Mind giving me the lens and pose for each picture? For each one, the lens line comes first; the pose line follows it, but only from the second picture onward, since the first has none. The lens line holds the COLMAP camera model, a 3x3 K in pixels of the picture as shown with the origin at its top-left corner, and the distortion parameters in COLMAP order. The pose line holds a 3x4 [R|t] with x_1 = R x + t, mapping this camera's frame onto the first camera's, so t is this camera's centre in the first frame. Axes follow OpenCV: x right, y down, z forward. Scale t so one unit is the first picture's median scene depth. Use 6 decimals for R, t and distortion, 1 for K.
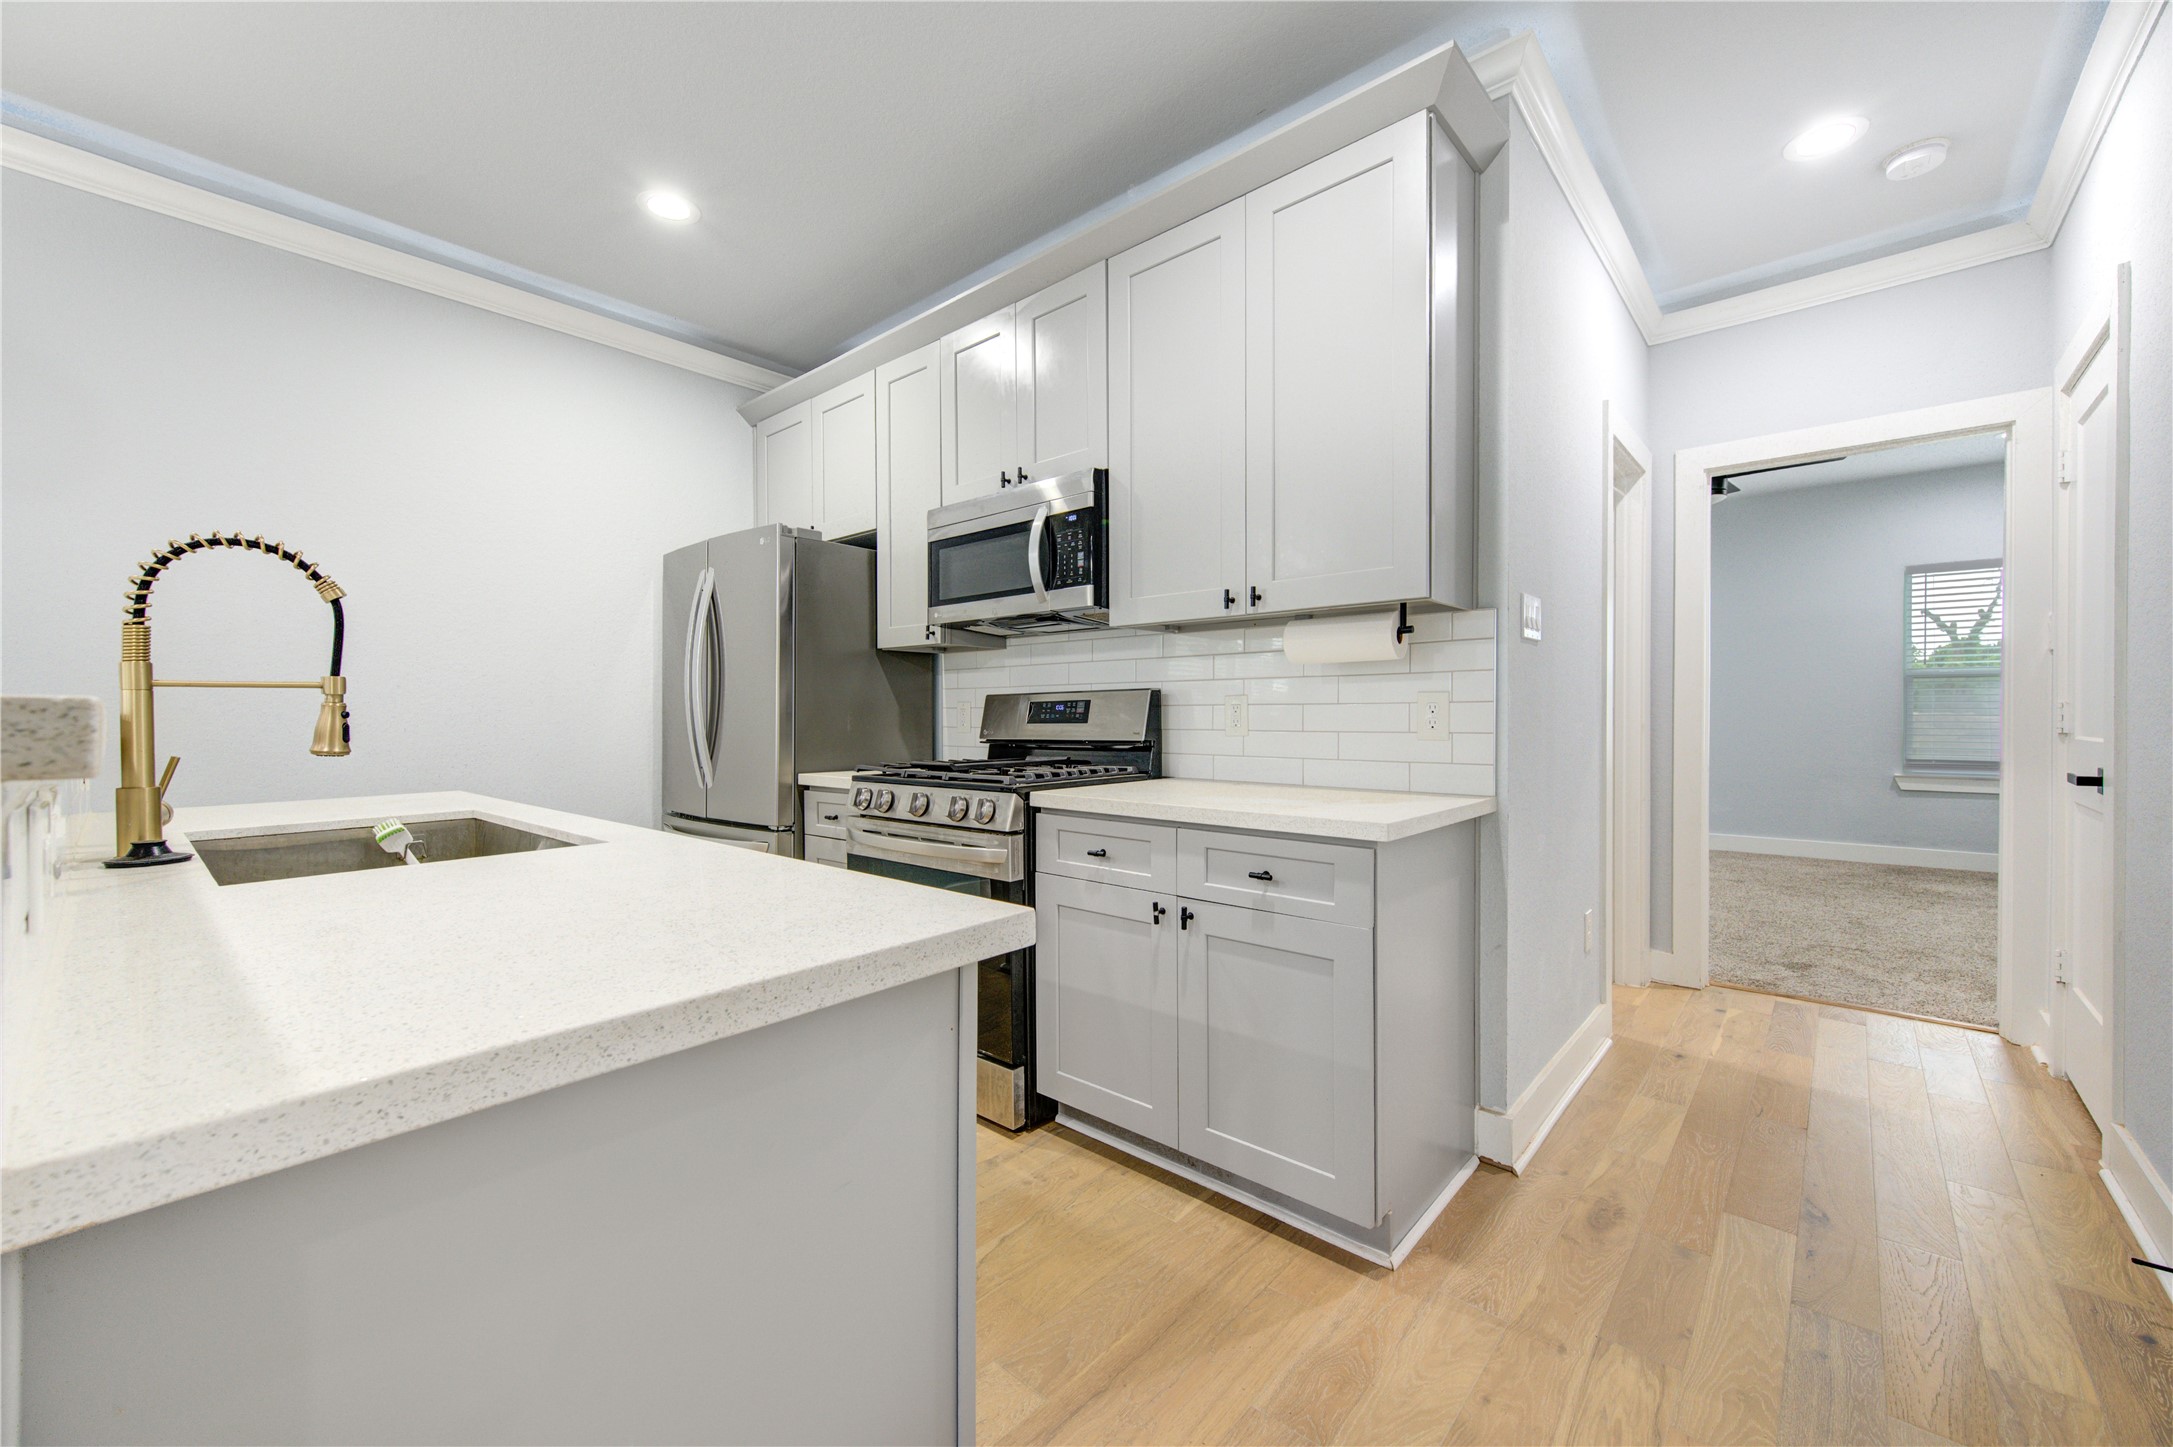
lens RADIAL K [[851.4, 0, 1079.3], [0, 851.4, 726.2], [0, 0, 1]] dist [0.002911, 0.000109]
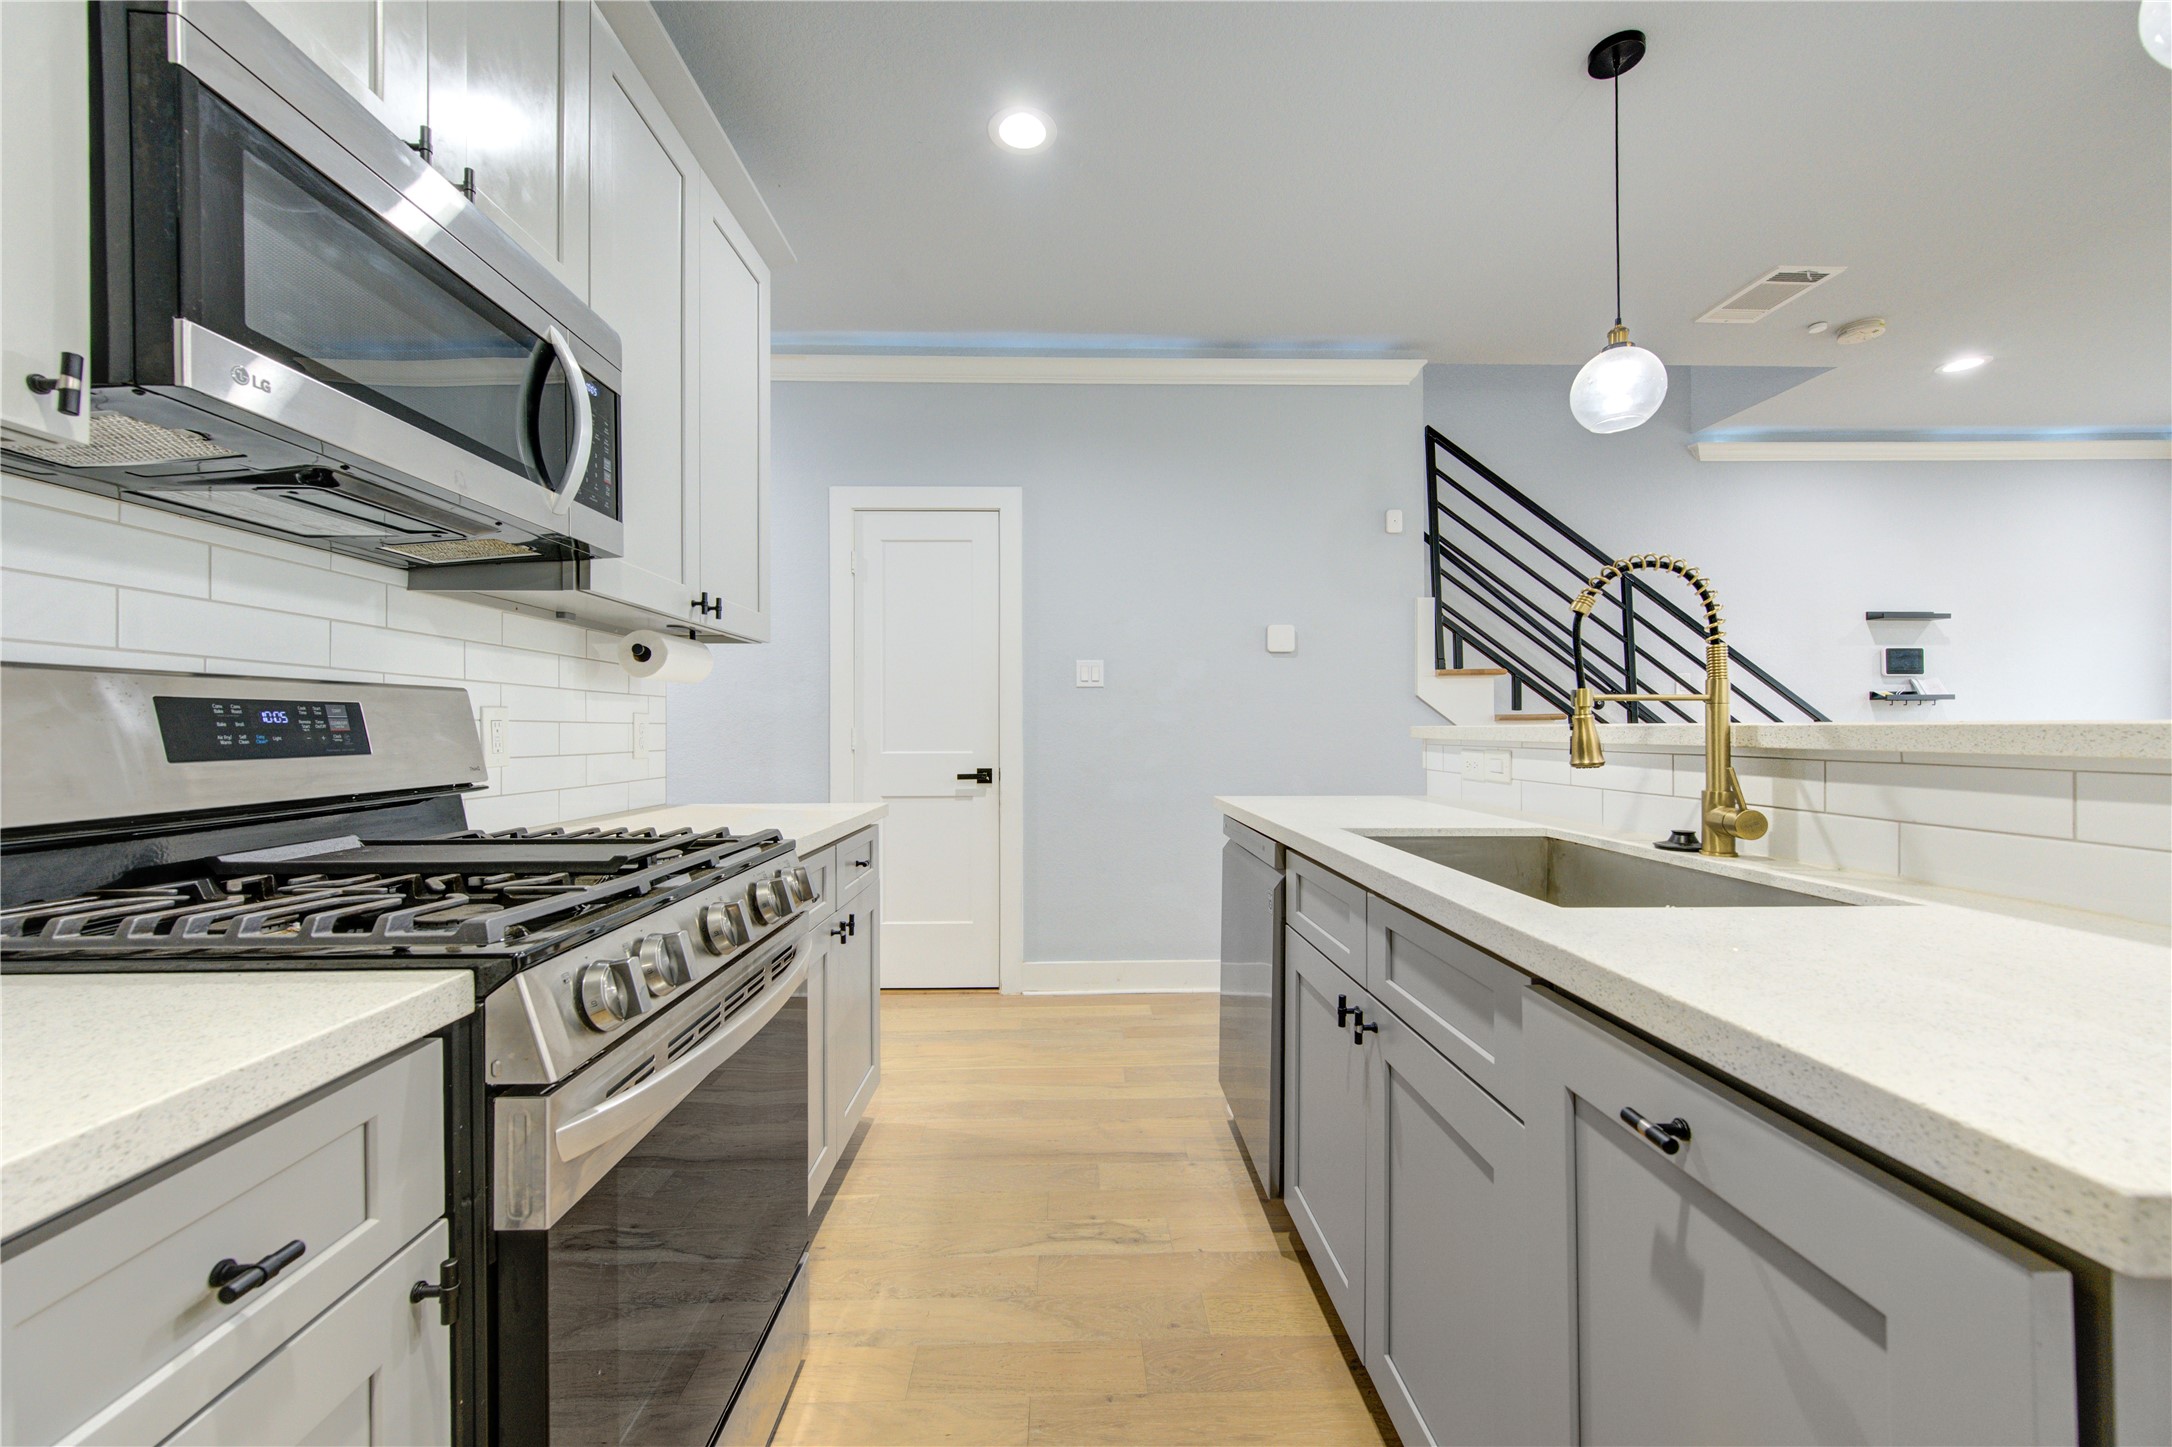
lens RADIAL K [[837.7, 0, 1102.3], [0, 837.7, 727.5], [0, 0, 1]] dist [0.002131, 0.000066]
pose [[-0.703515, 0.006417, 0.710652, -0.648424], [0.014618, 0.999878, 0.005442, -0.016265], [-0.710531, 0.014217, -0.703523, 1.161127]]
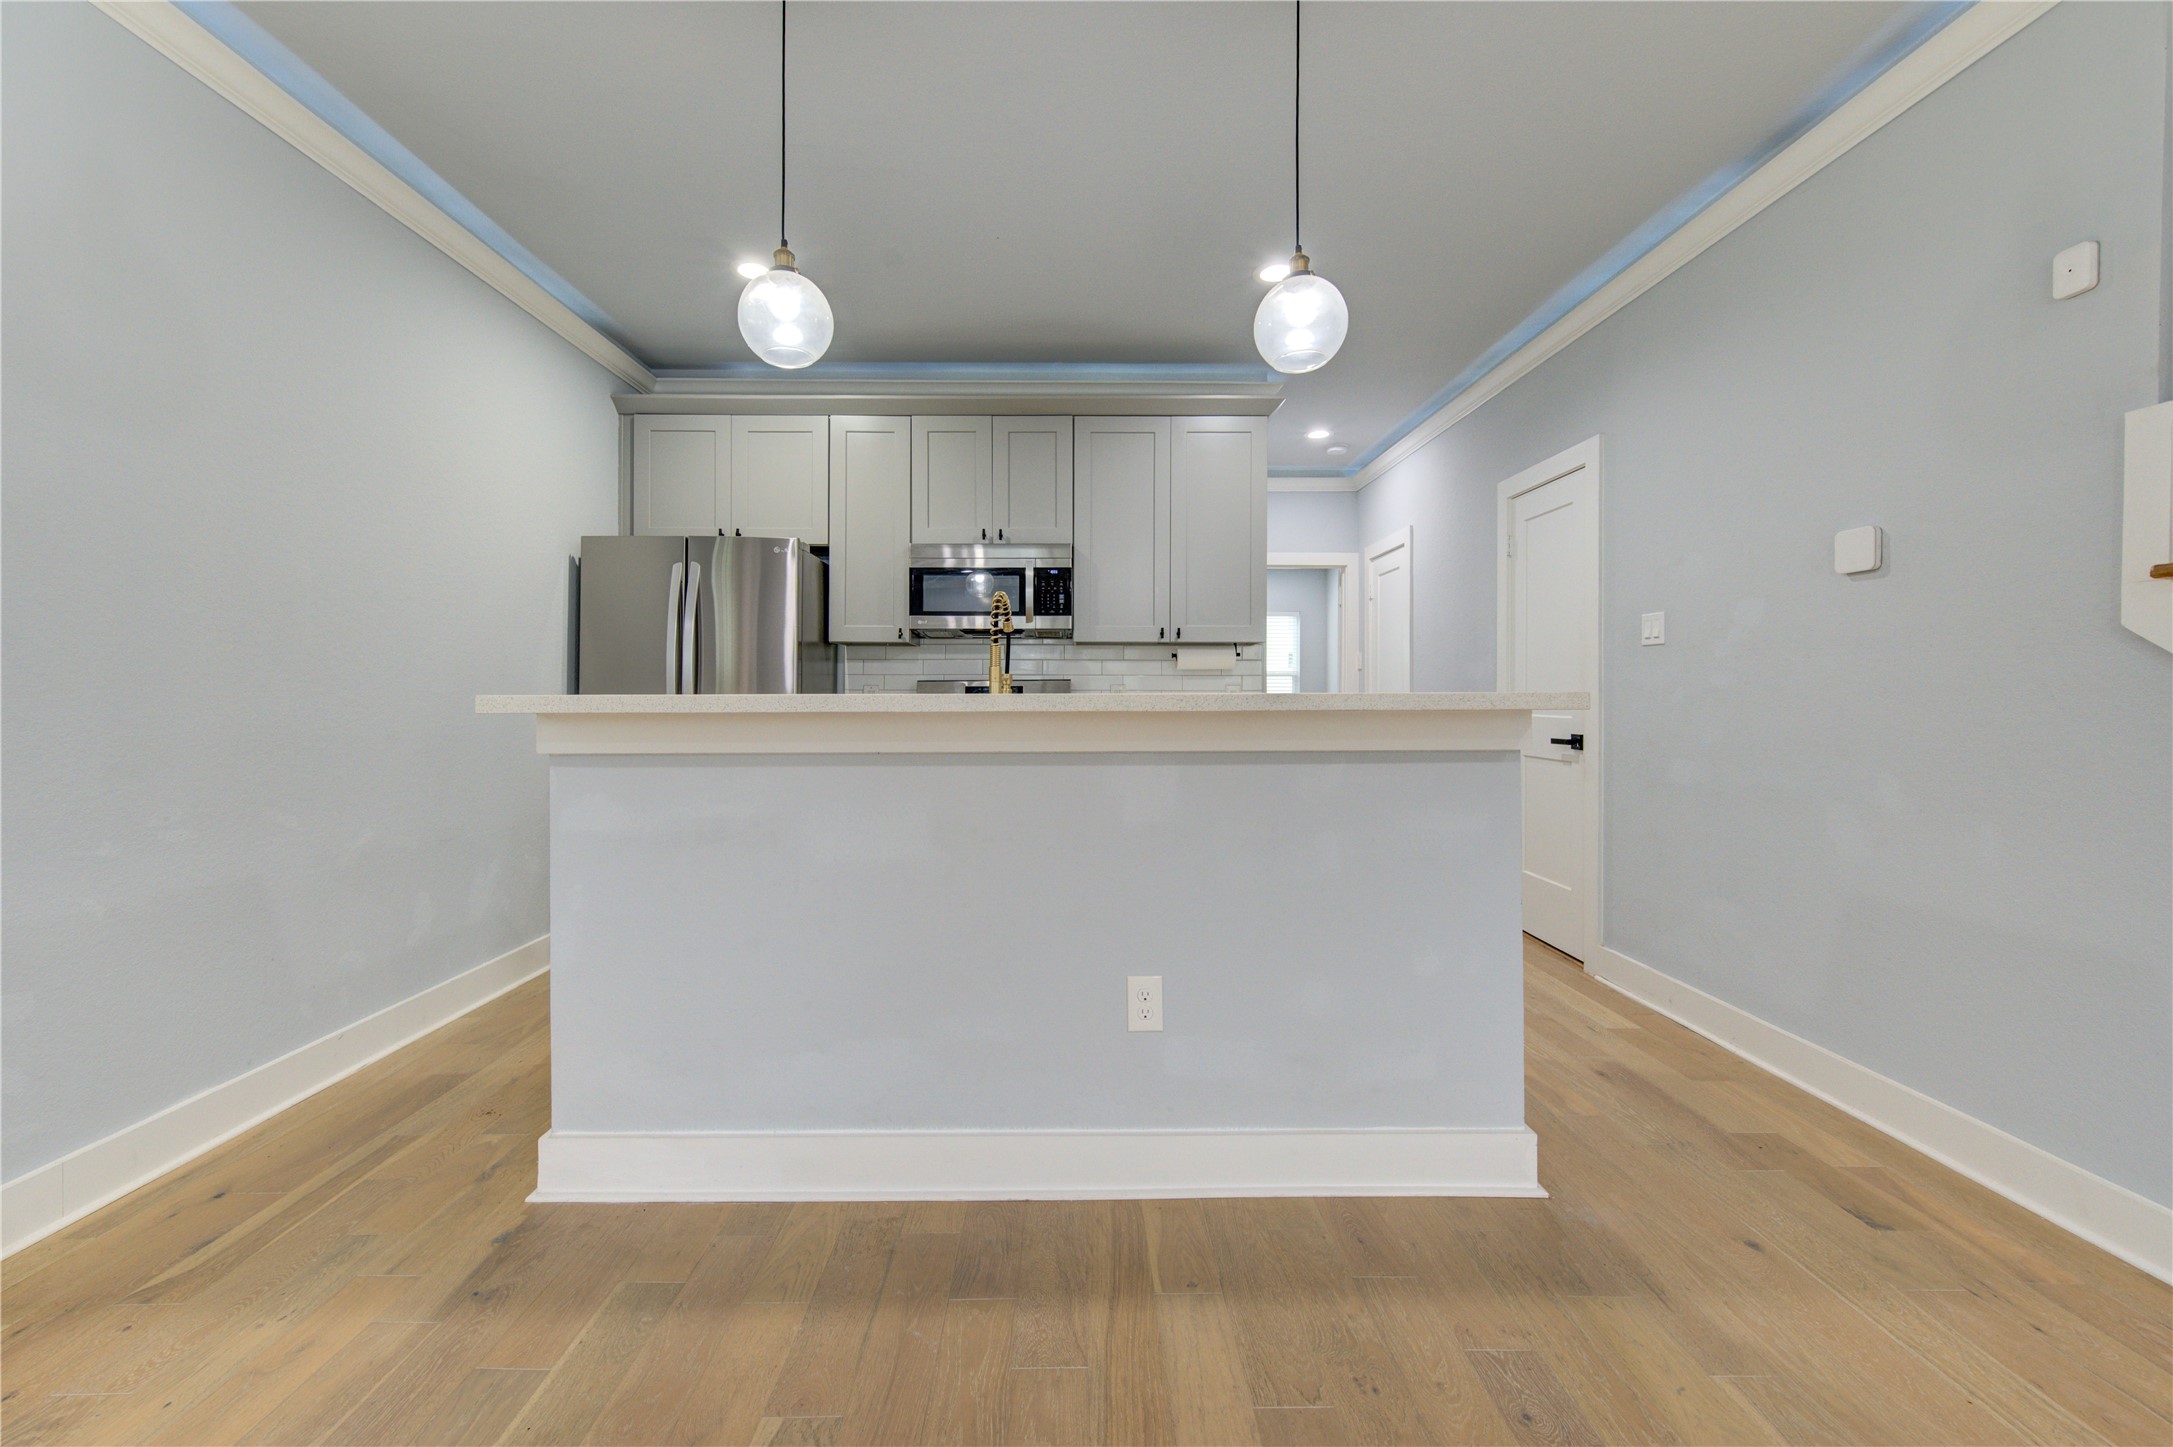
lens RADIAL K [[904.3, 0, 1104.3], [0, 904.3, 692.0], [0, 0, 1]] dist [0.001479, -0.000128]
pose [[0.718534, 0.003872, 0.695481, -1.115354], [0.007739, 0.999878, -0.013562, 0.002906], [-0.695449, 0.015127, 0.718417, -0.273421]]
